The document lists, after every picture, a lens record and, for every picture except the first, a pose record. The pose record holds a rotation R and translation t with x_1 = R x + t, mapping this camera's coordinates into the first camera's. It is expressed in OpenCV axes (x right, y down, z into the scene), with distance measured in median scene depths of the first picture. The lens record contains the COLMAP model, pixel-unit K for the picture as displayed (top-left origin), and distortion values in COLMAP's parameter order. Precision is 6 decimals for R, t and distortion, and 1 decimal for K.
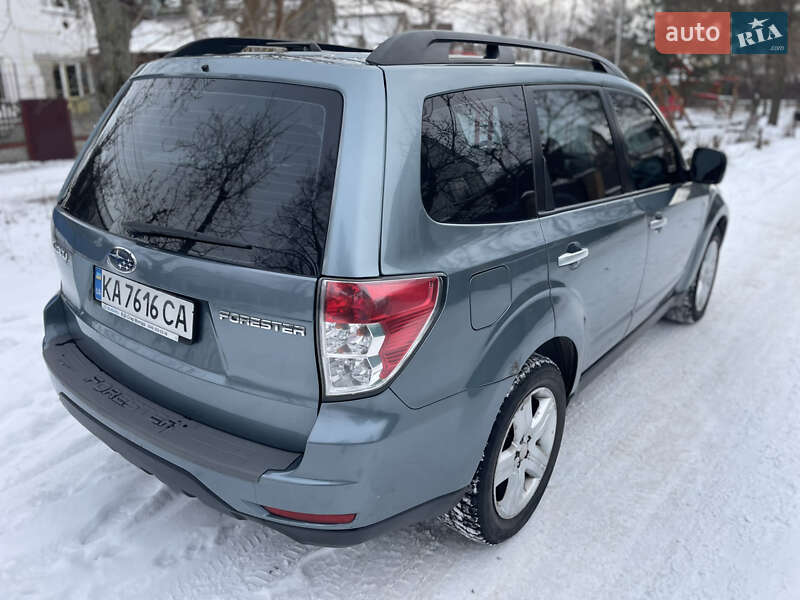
lens RADIAL K [[616.7, 0, 403.5], [0, 616.7, 293.3], [0, 0, 1]] dist [0.096533, -0.131717]
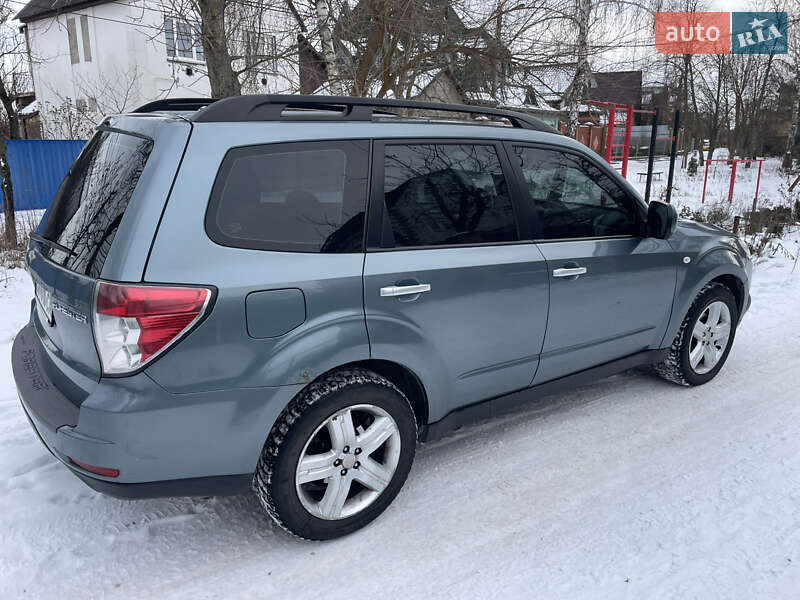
lens RADIAL K [[616.7, 0, 403.5], [0, 616.7, 293.3], [0, 0, 1]] dist [0.096533, -0.131717]
pose [[0.954982, 0.076918, -0.286520, 0.595239], [-0.098009, 0.993376, -0.059991, 0.013651], [0.280007, 0.085372, 0.956194, -0.060821]]
